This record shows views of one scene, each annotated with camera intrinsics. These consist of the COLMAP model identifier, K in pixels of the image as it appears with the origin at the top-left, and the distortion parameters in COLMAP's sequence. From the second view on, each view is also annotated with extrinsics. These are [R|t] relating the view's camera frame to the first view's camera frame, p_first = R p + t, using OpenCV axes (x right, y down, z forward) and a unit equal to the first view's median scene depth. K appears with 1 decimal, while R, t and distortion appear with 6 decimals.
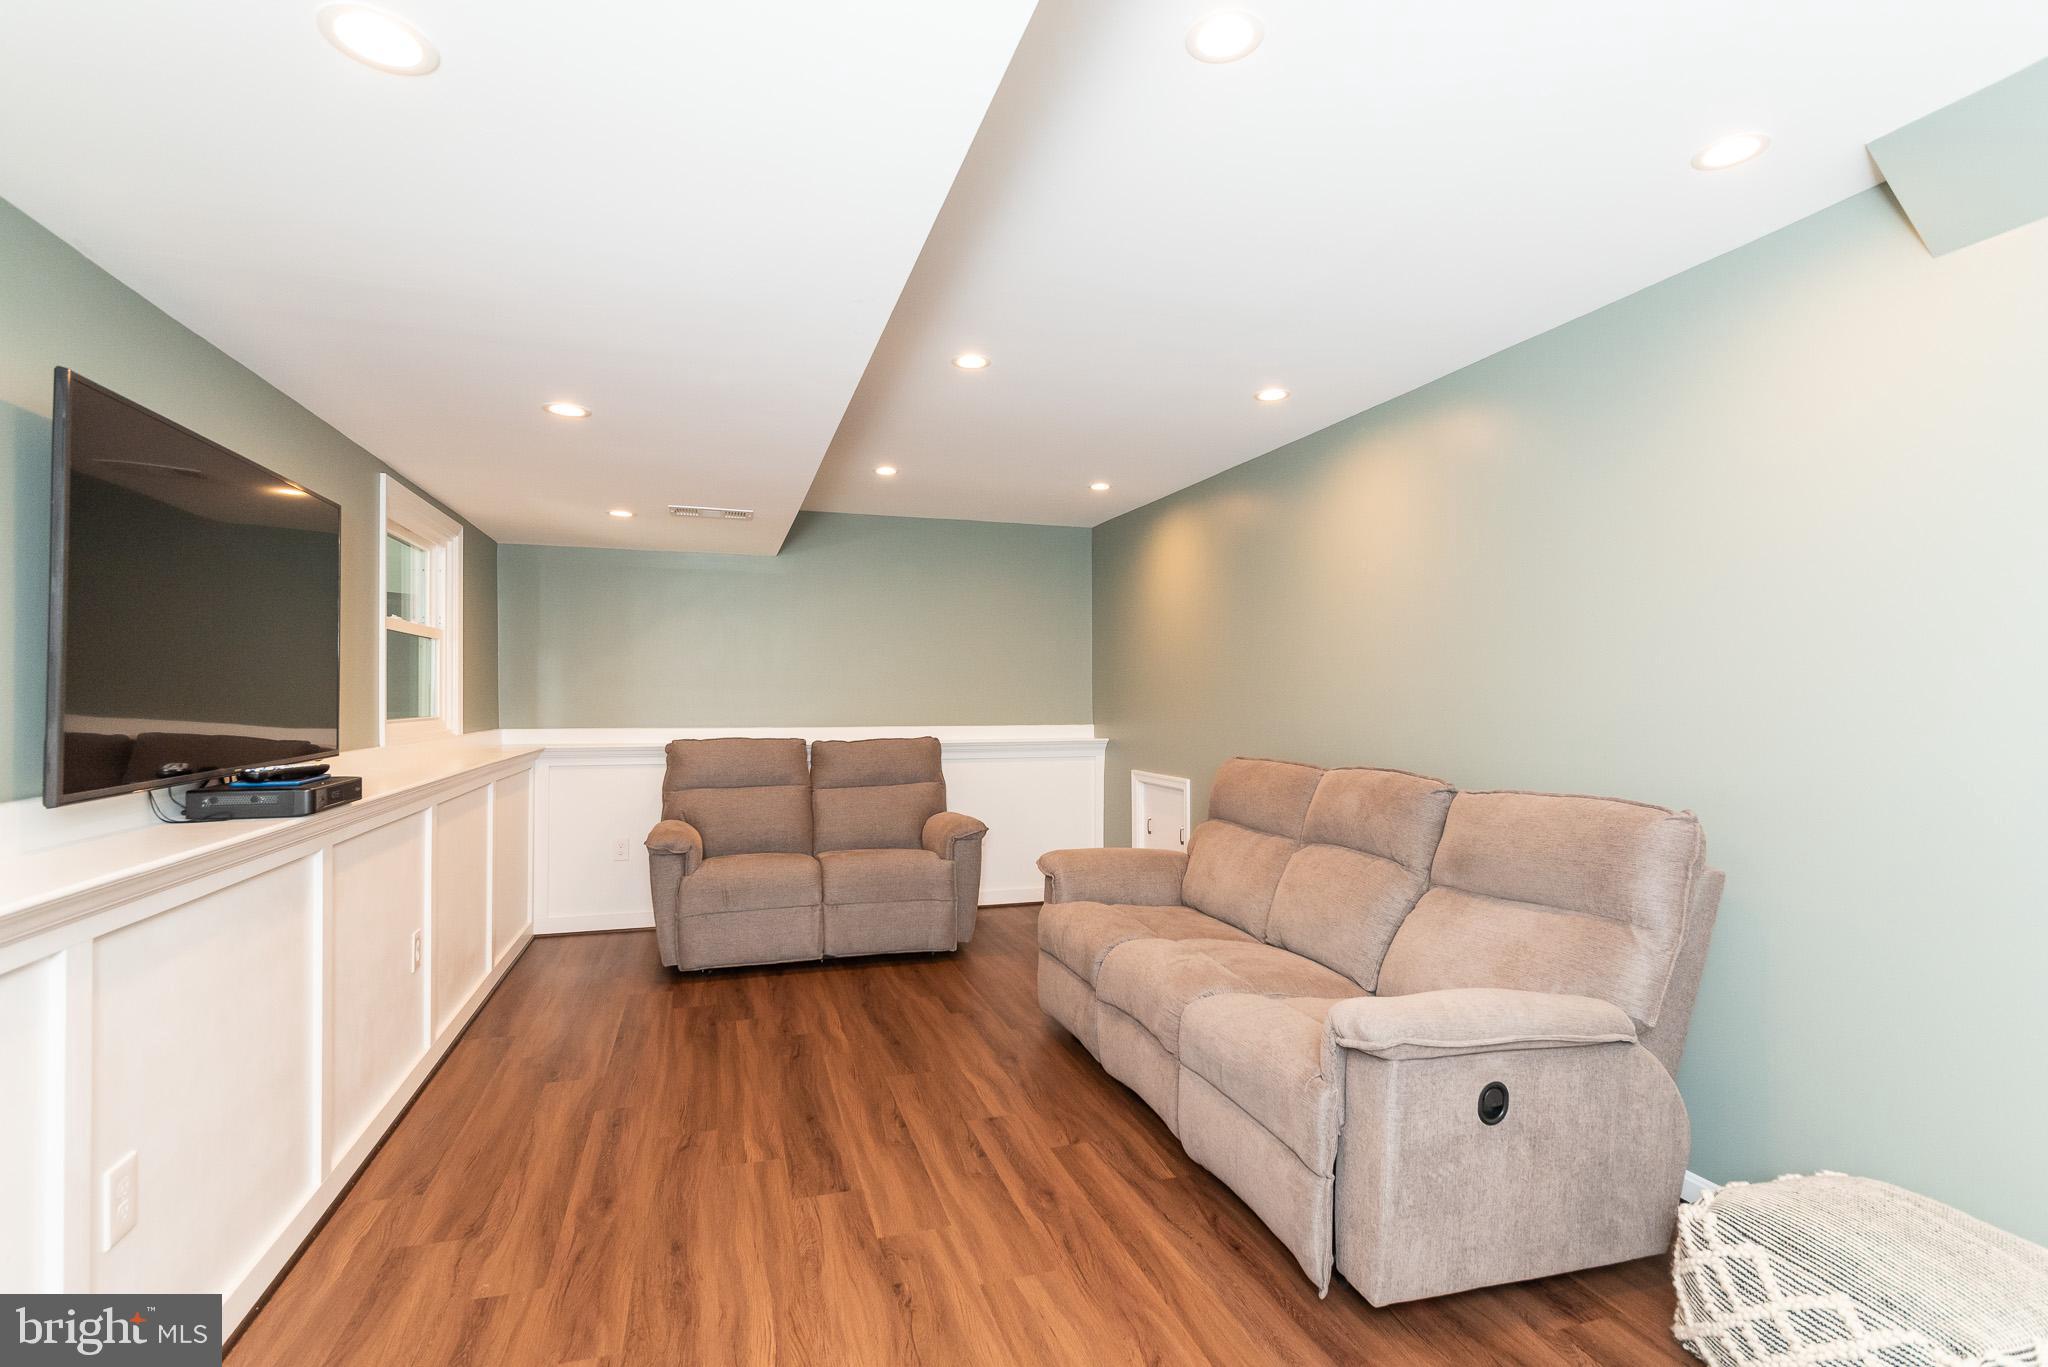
lens RADIAL K [[971.4, 0, 1030.7], [0, 971.4, 686.6], [0, 0, 1]] dist [0.000221, -0.000348]
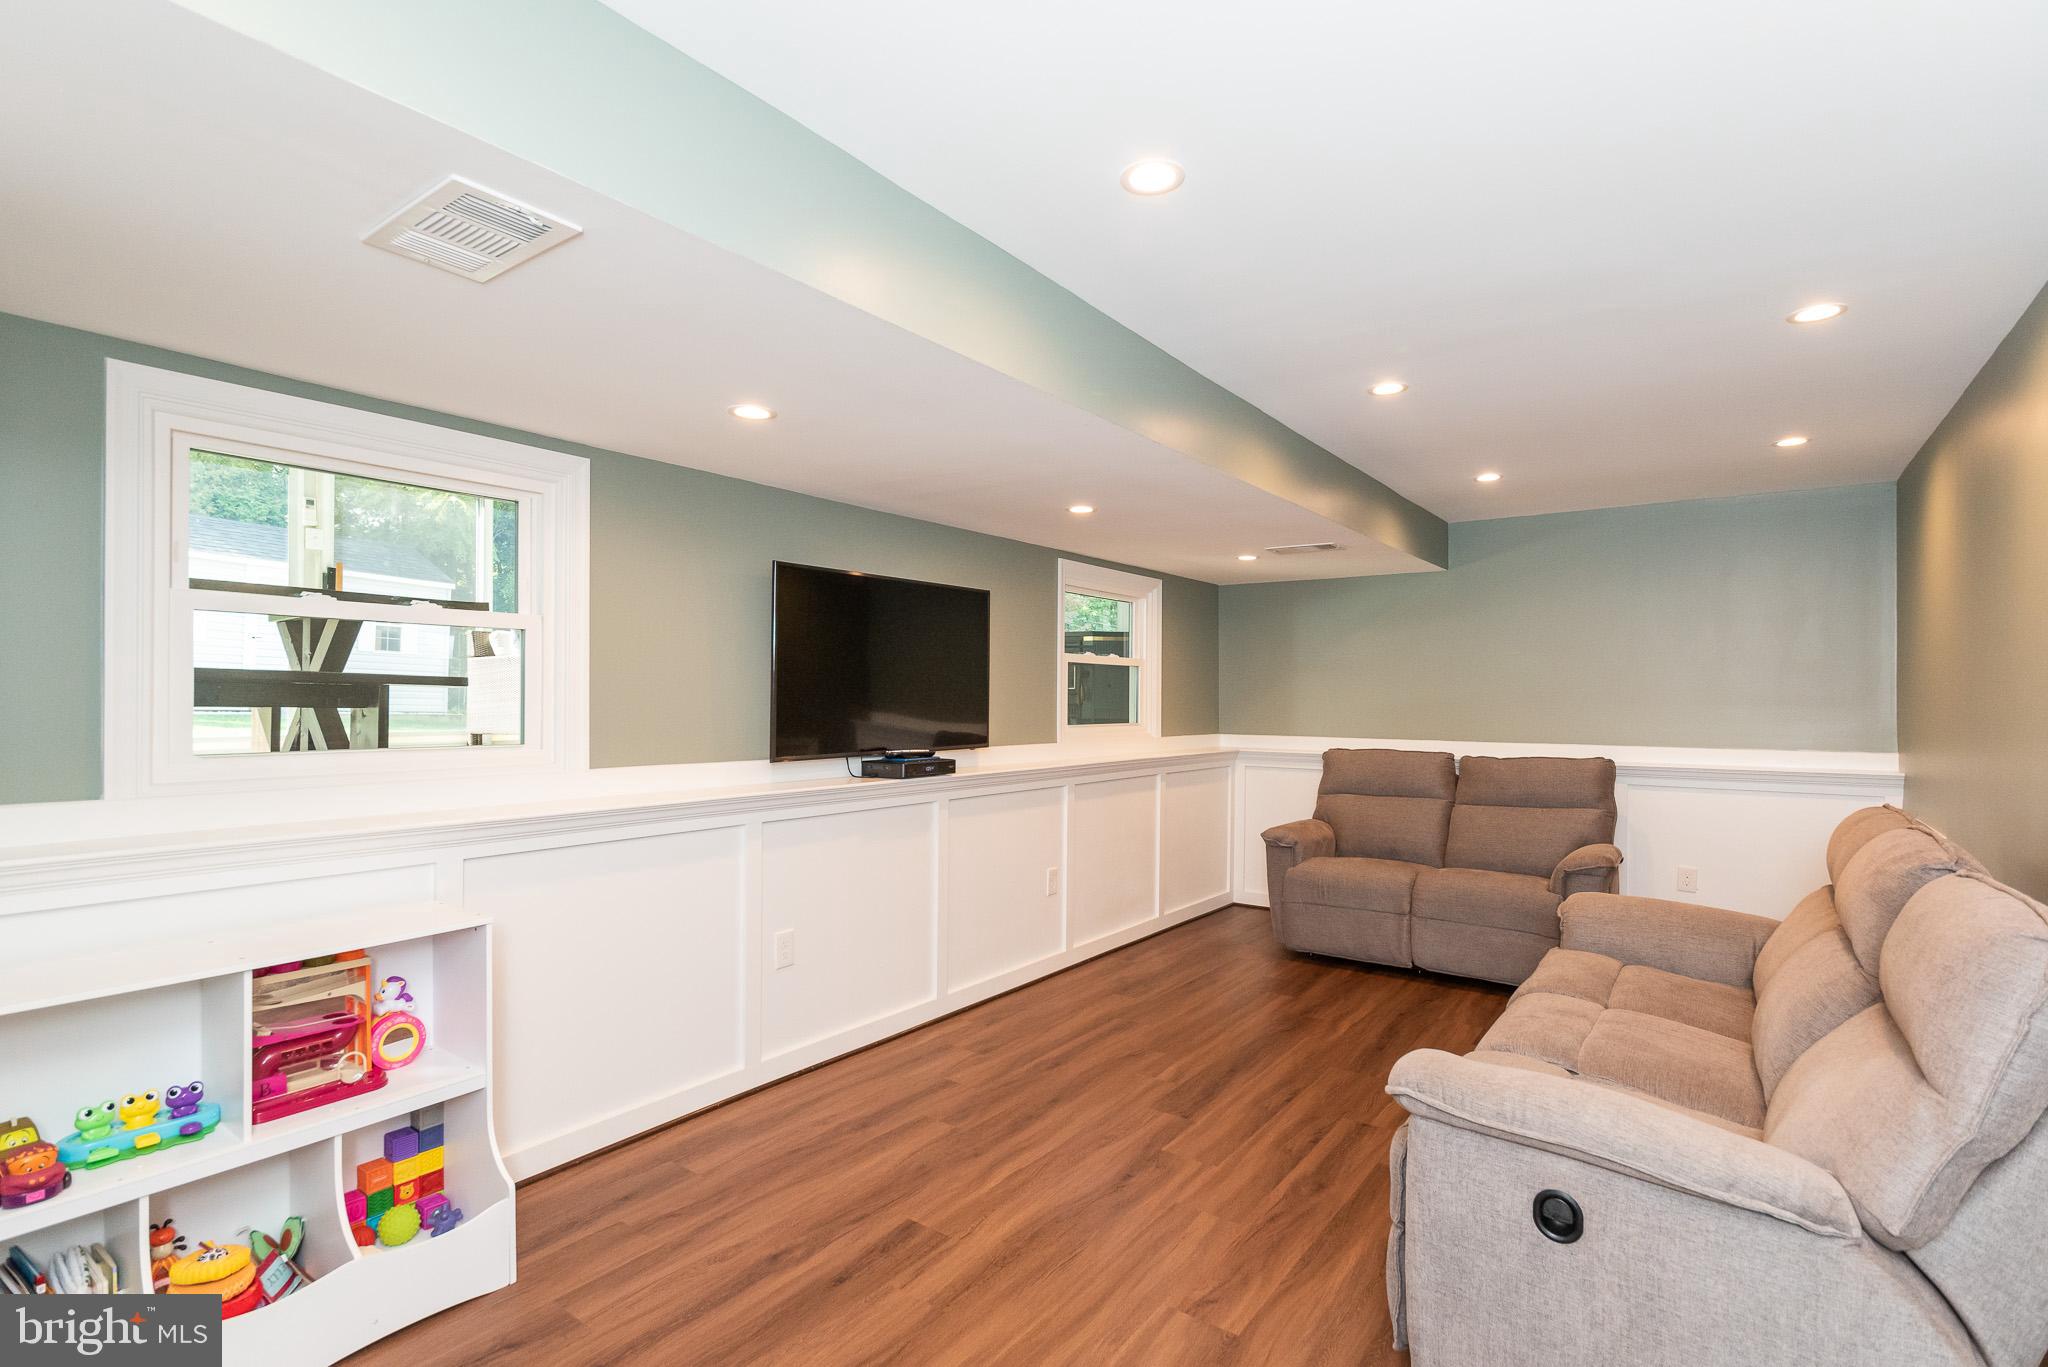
lens RADIAL K [[996.0, 0, 1014.7], [0, 996.0, 687.2], [0, 0, 1]] dist [-0.007494, -0.000066]
pose [[0.575239, -0.007865, -0.817948, 0.664562], [0.003370, 0.999968, -0.007245, -0.015267], [0.817979, 0.001411, 0.575247, 0.093571]]
